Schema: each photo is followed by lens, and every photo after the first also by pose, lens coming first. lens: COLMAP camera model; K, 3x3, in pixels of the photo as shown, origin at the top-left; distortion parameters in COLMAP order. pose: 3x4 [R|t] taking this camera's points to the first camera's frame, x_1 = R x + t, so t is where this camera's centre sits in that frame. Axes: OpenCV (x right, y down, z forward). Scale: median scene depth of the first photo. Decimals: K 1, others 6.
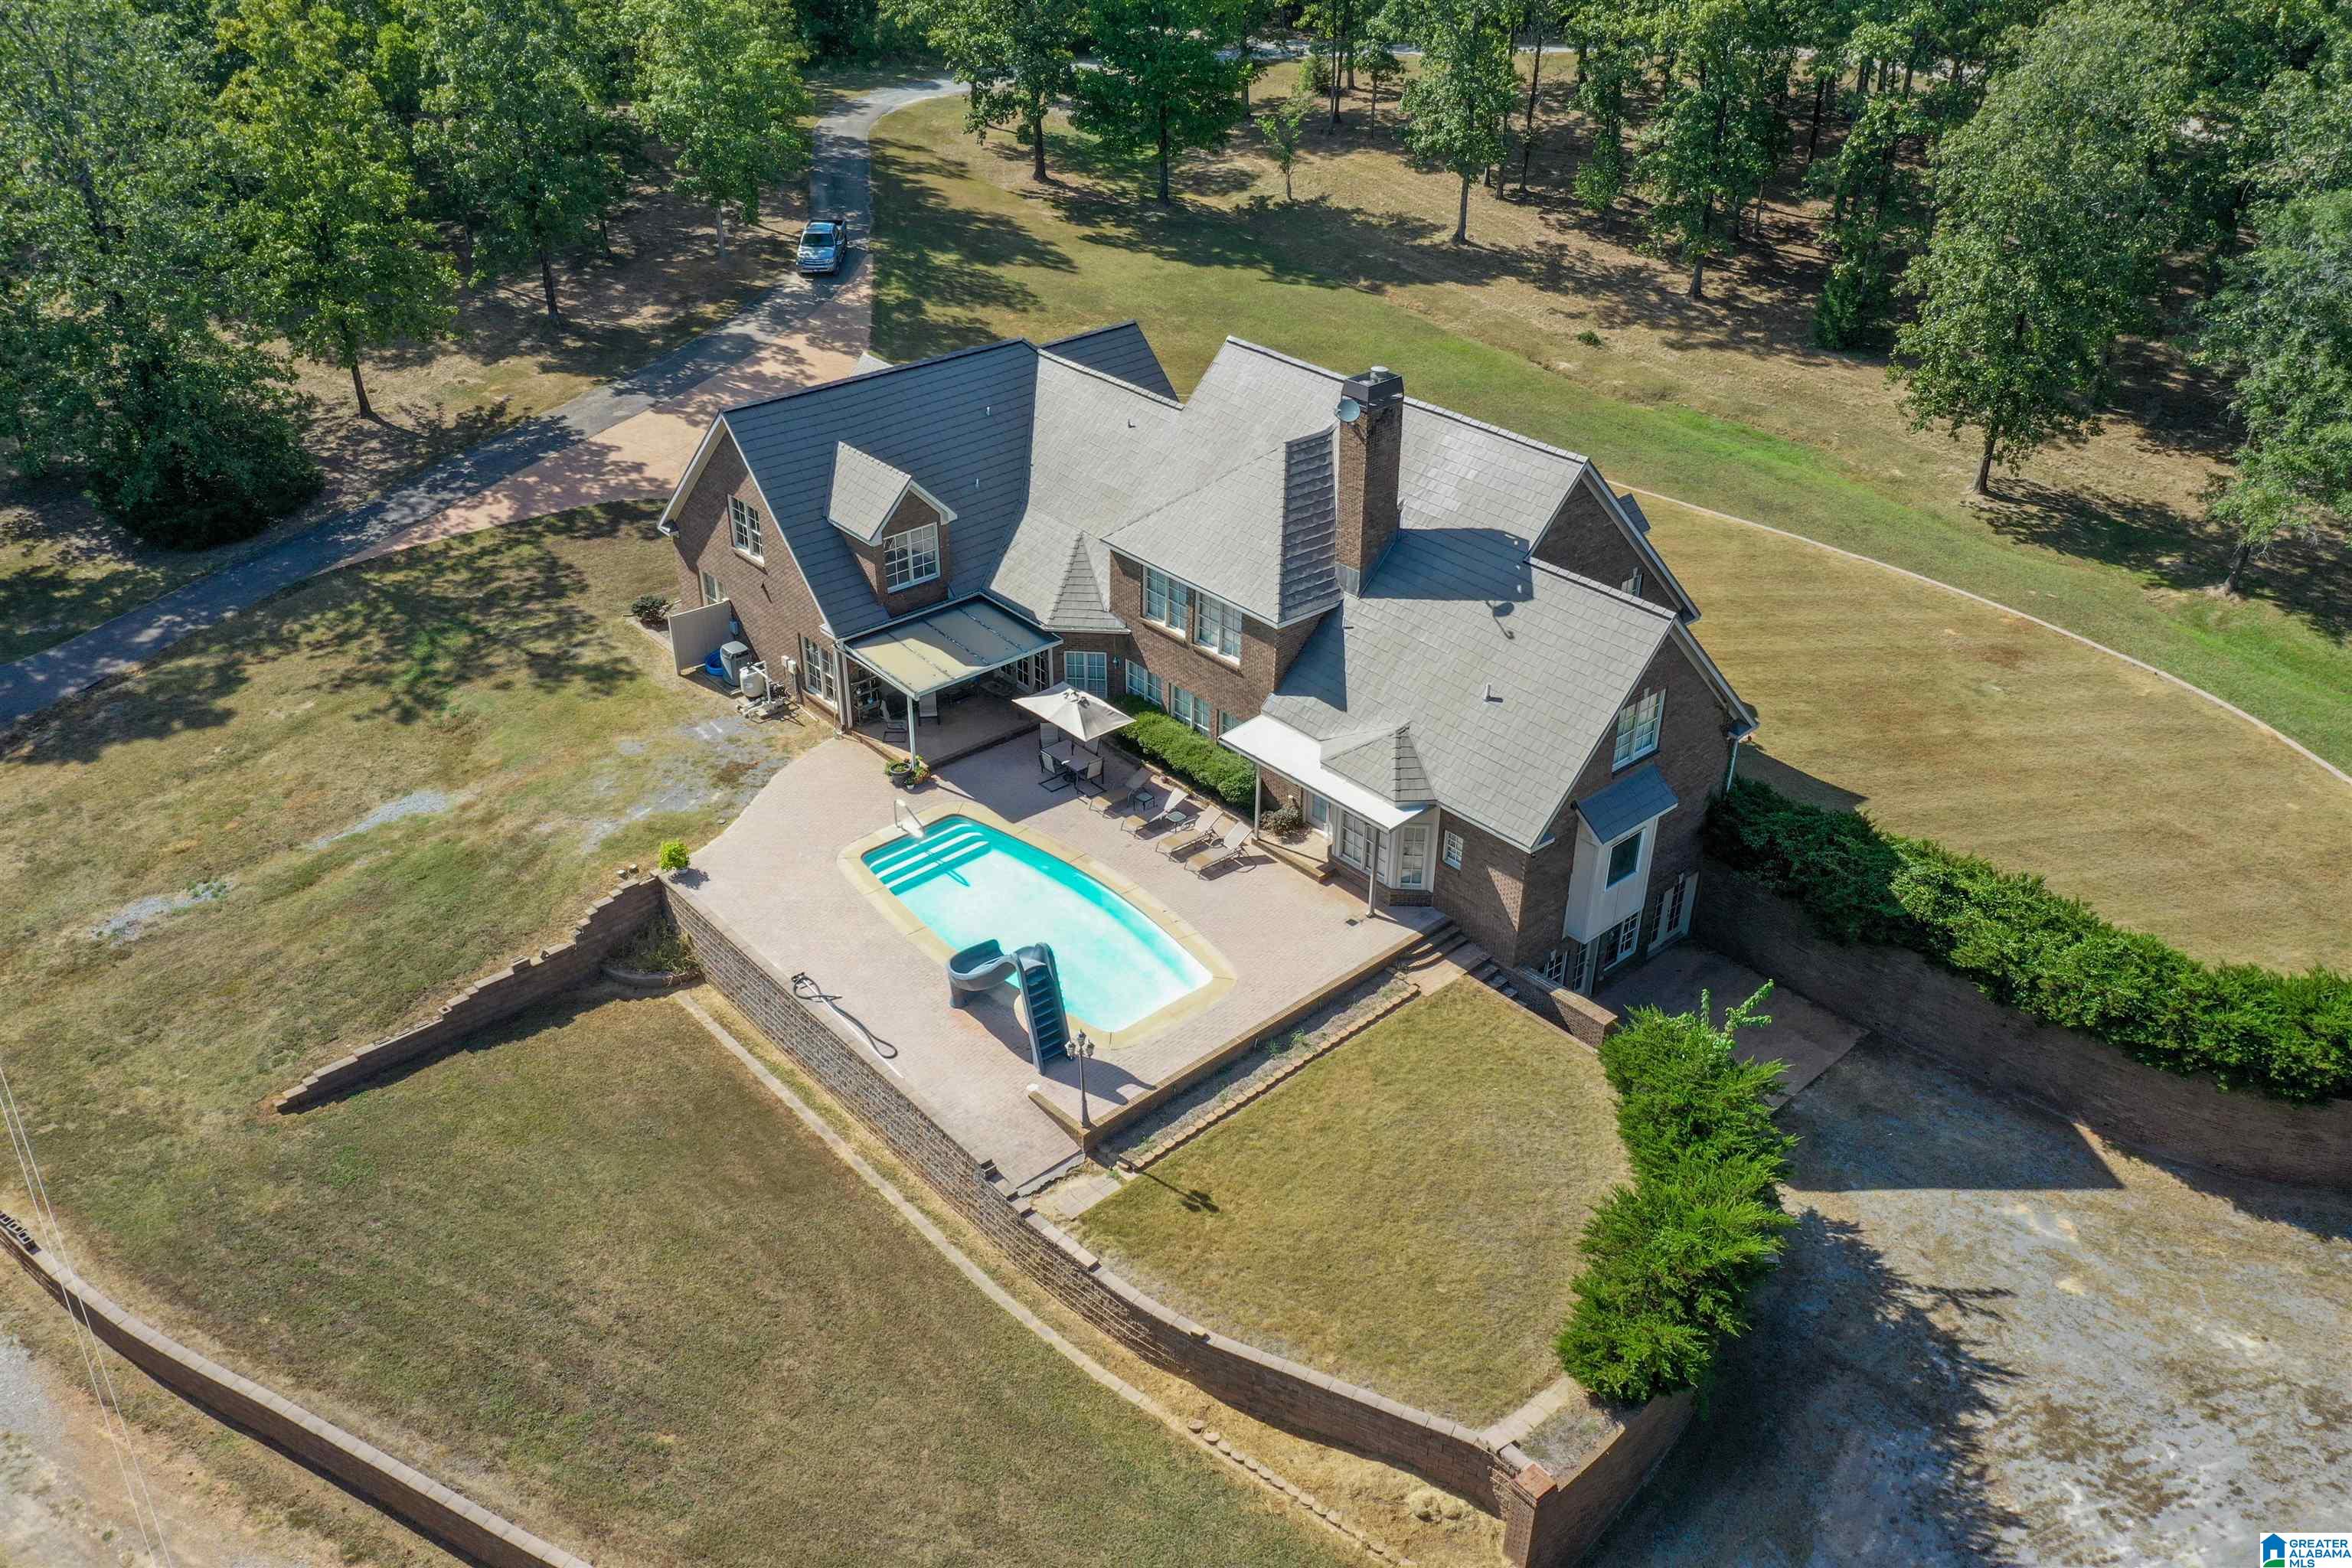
lens RADIAL K [[1851.2, 0, 1177.1], [0, 1851.2, 772.6], [0, 0, 1]] dist [0.009900, -0.002049]
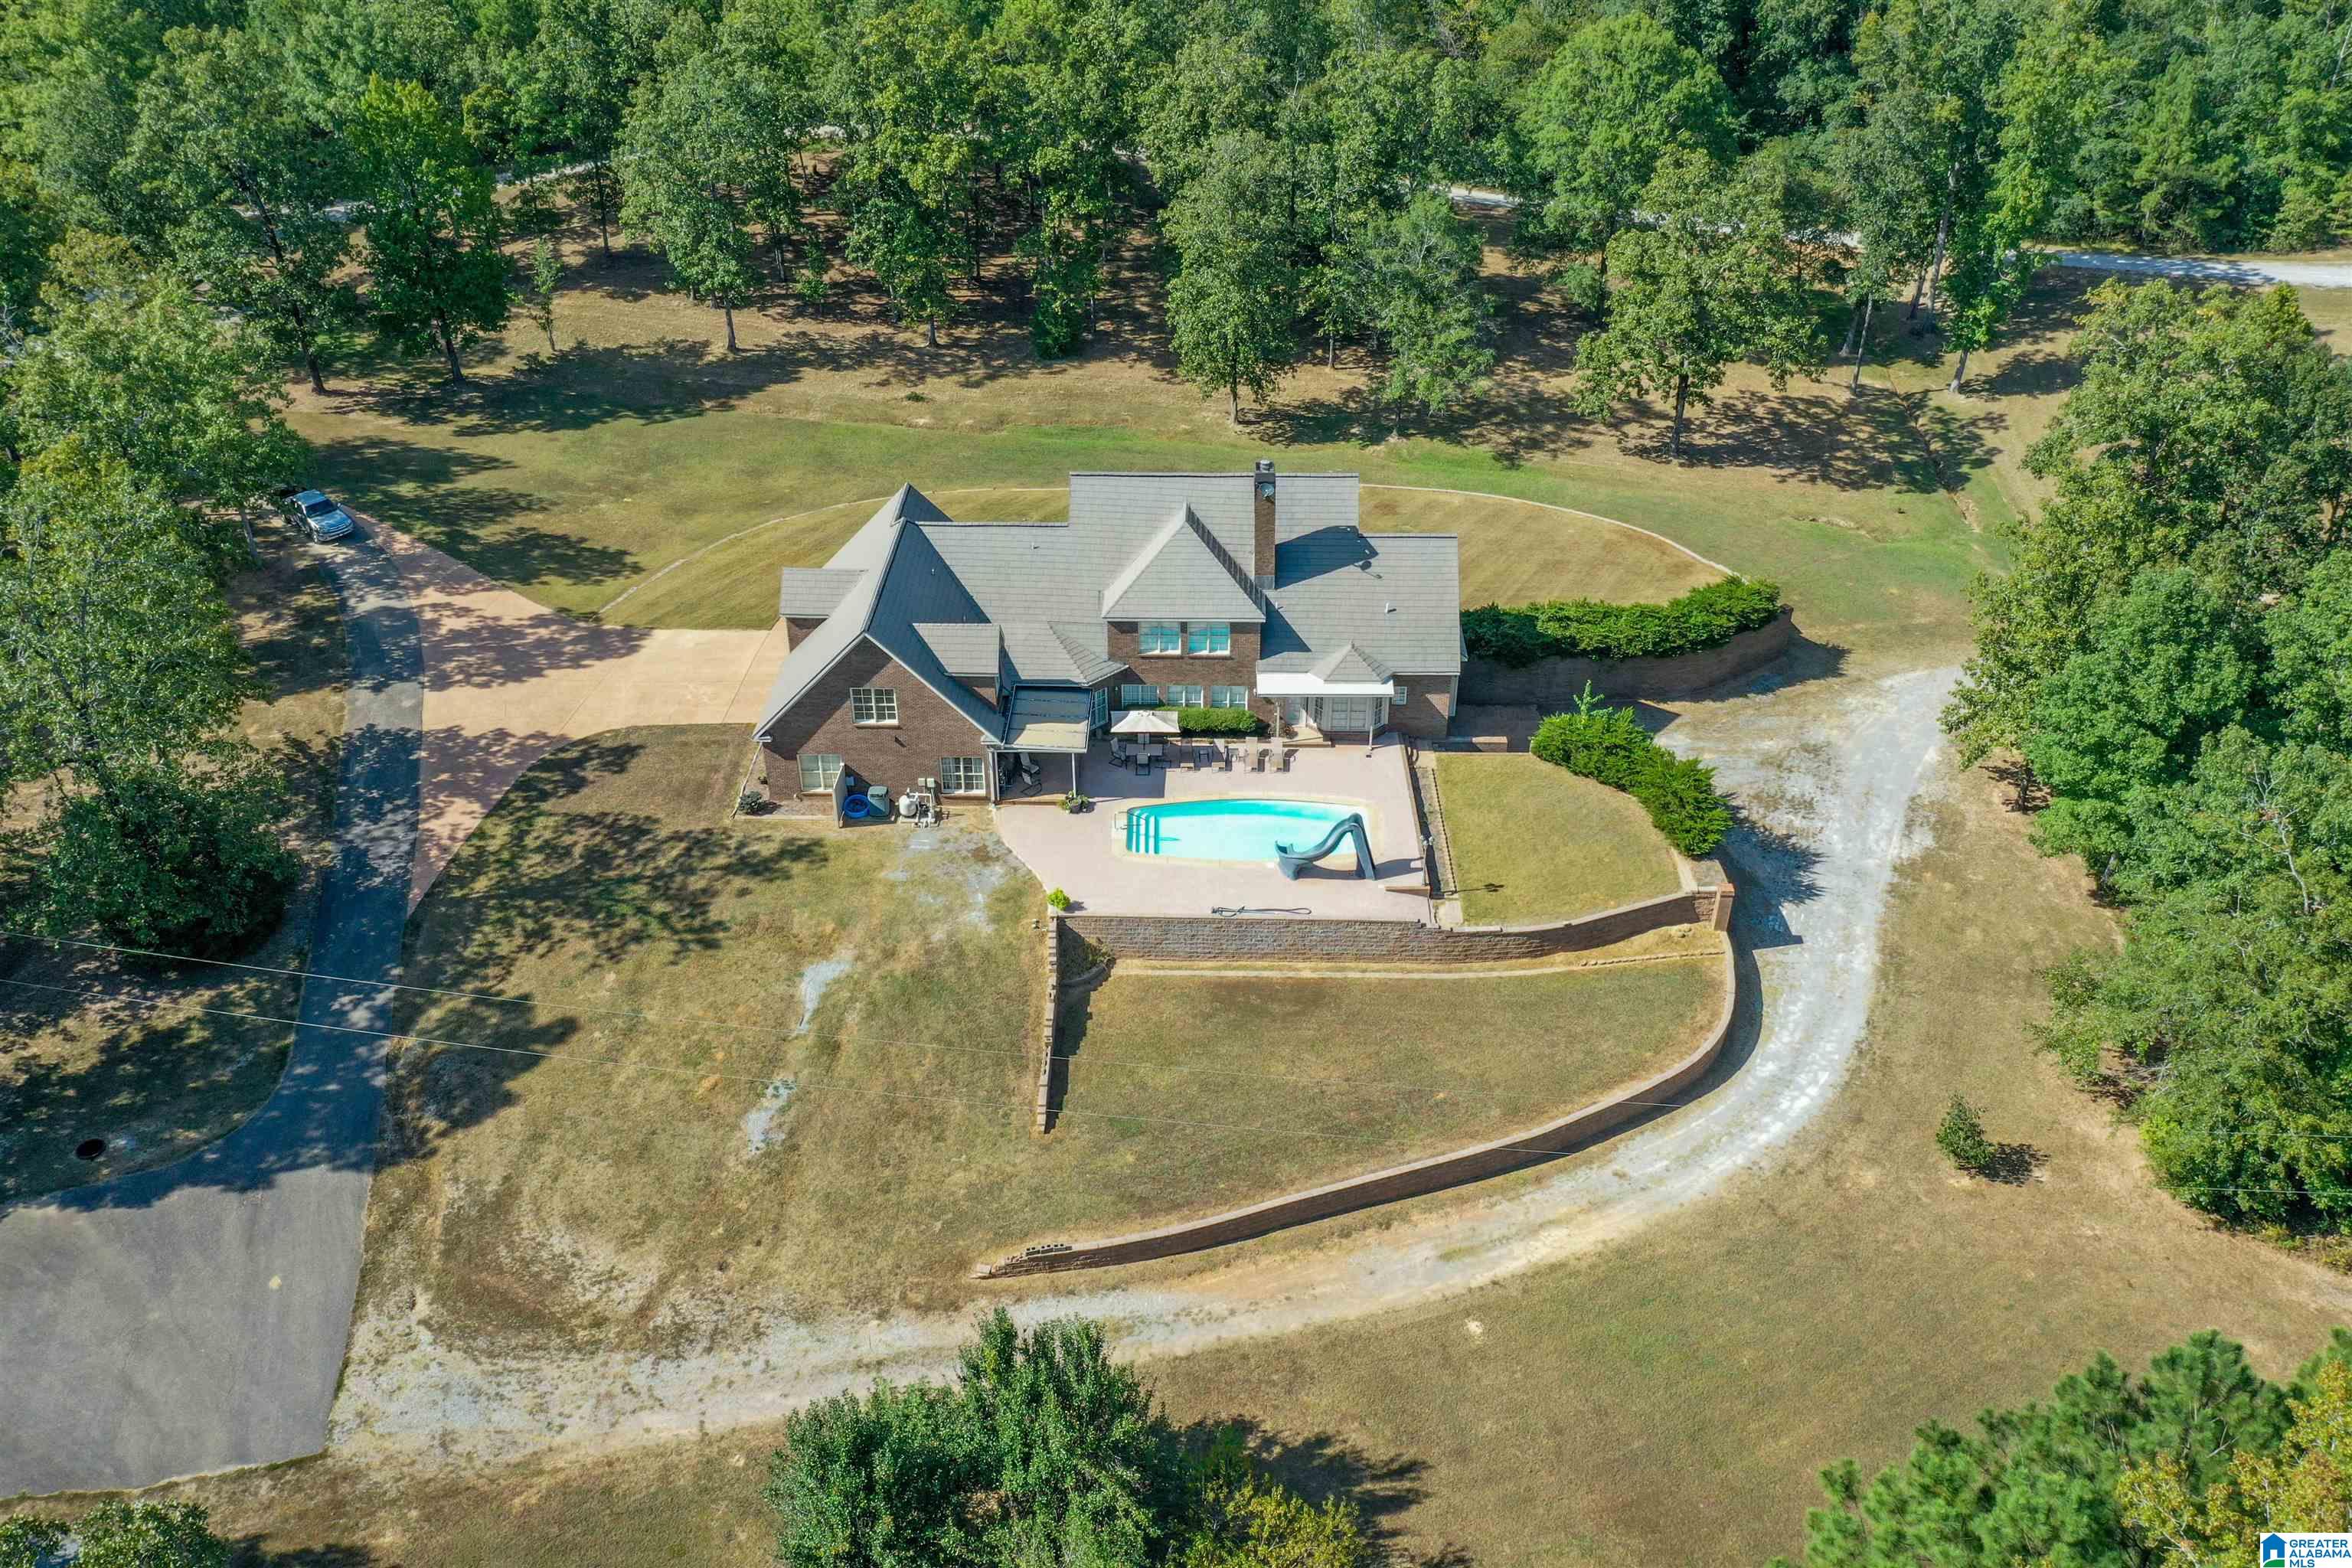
lens RADIAL K [[1851.2, 0, 1166.7], [0, 1851.2, 774.4], [0, 0, 1]] dist [0.009900, -0.002049]
pose [[0.679134, -0.404534, 0.612479, -1.002053], [0.379705, 0.907721, 0.178510, -0.260875], [-0.628173, 0.111329, 0.770068, -0.221670]]
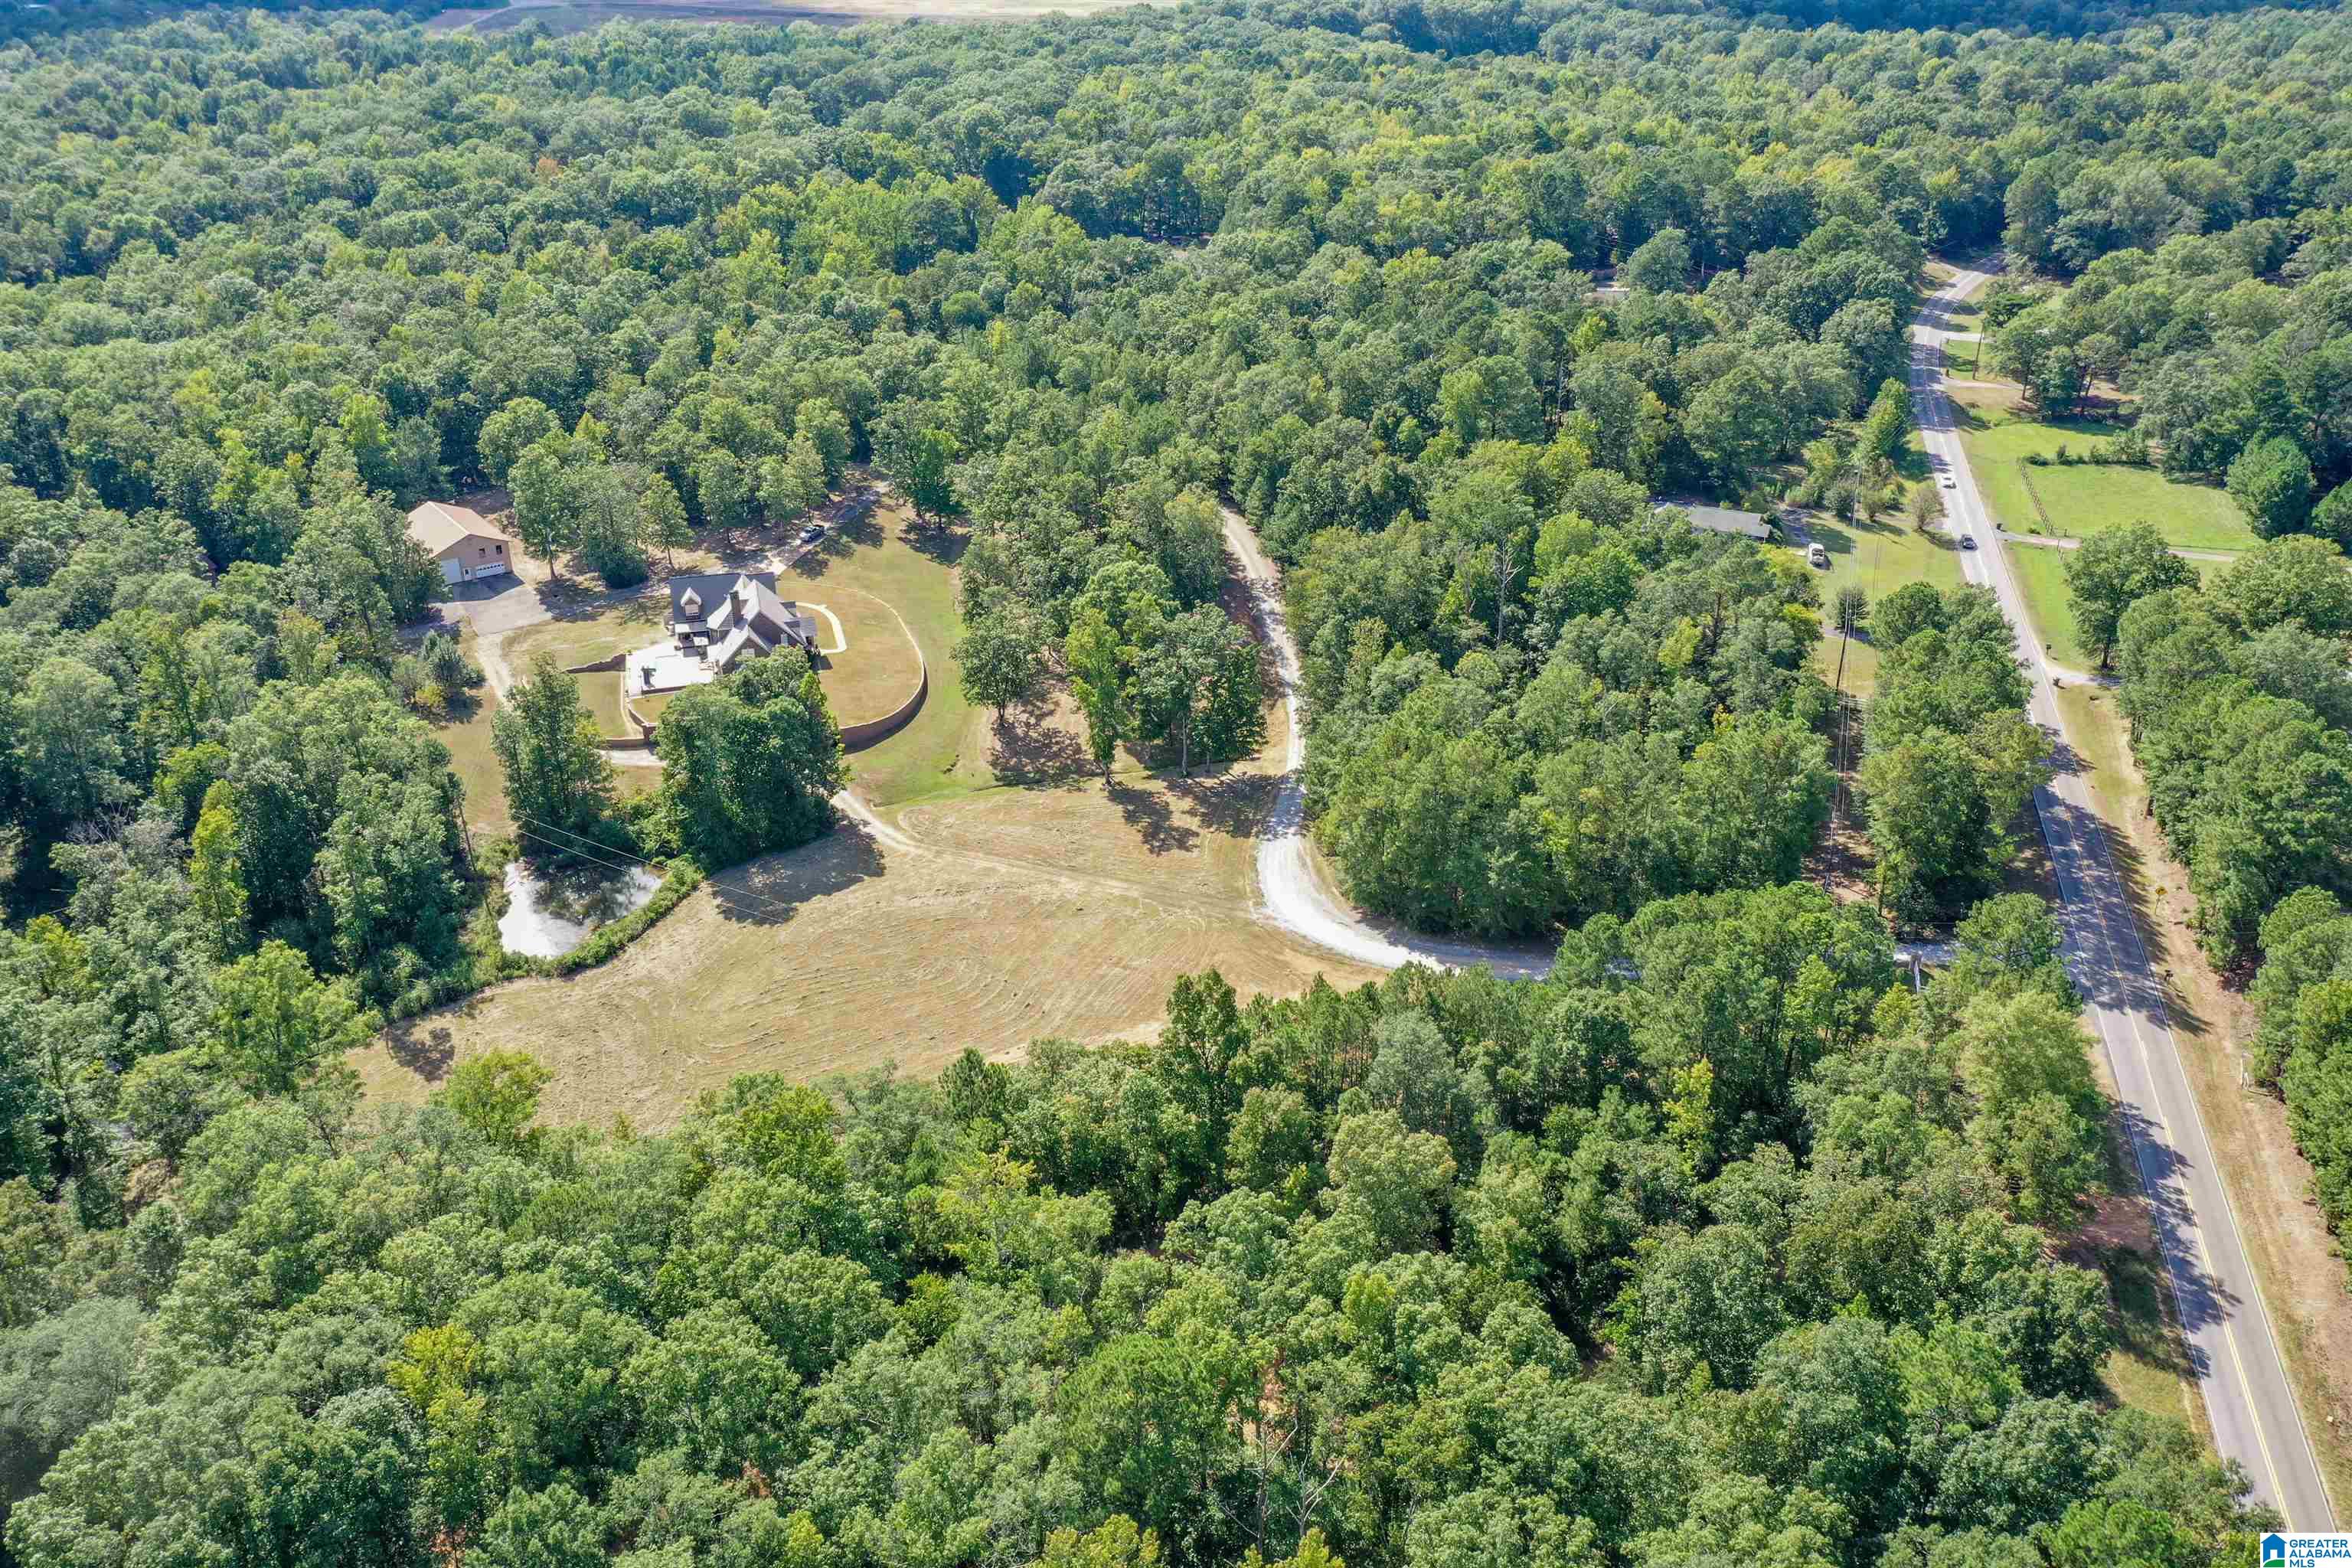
lens RADIAL K [[1851.2, 0, 1175.3], [0, 1851.2, 776.0], [0, 0, 1]] dist [0.009900, -0.002049]
pose [[0.891844, 0.197175, -0.407107, 3.416290], [-0.222551, 0.974799, -0.015413, 0.125990], [0.393808, 0.104348, 0.913251, -3.337284]]
